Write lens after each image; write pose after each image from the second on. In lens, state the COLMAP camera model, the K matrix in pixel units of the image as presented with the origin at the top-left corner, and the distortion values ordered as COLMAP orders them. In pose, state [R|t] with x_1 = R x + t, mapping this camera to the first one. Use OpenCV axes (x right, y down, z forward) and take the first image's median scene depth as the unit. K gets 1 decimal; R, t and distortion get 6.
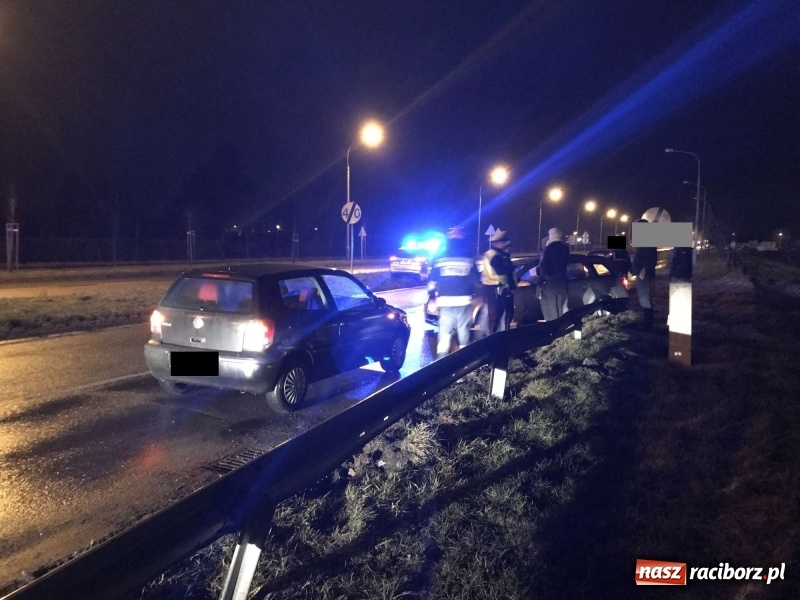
lens RADIAL K [[641.2, 0, 400.0], [0, 641.2, 300.0], [0, 0, 1]] dist [0.029835, -0.003905]
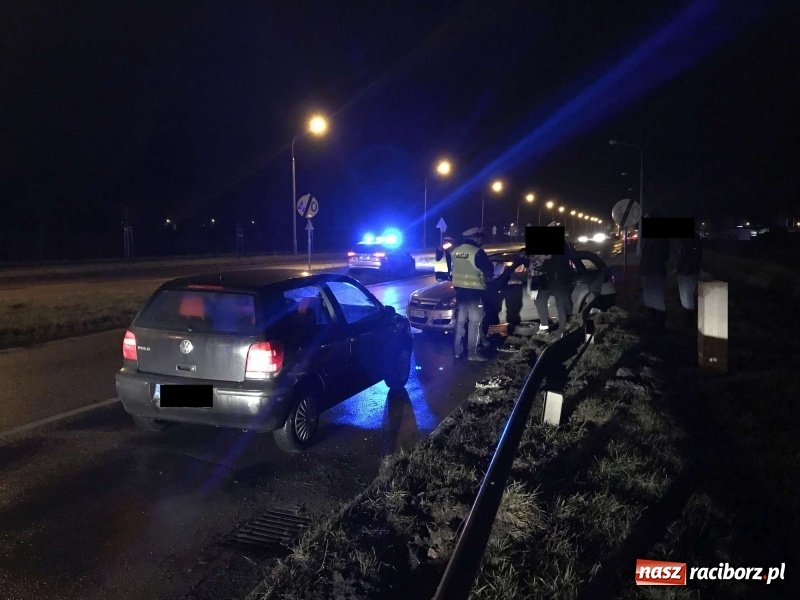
lens RADIAL K [[641.2, 0, 400.0], [0, 641.2, 300.0], [0, 0, 1]] dist [0.029835, -0.003905]
pose [[0.995290, -0.021004, 0.094639, -0.113451], [0.019889, 0.999721, 0.012717, -0.026088], [-0.094880, -0.010775, 0.995430, 0.158677]]
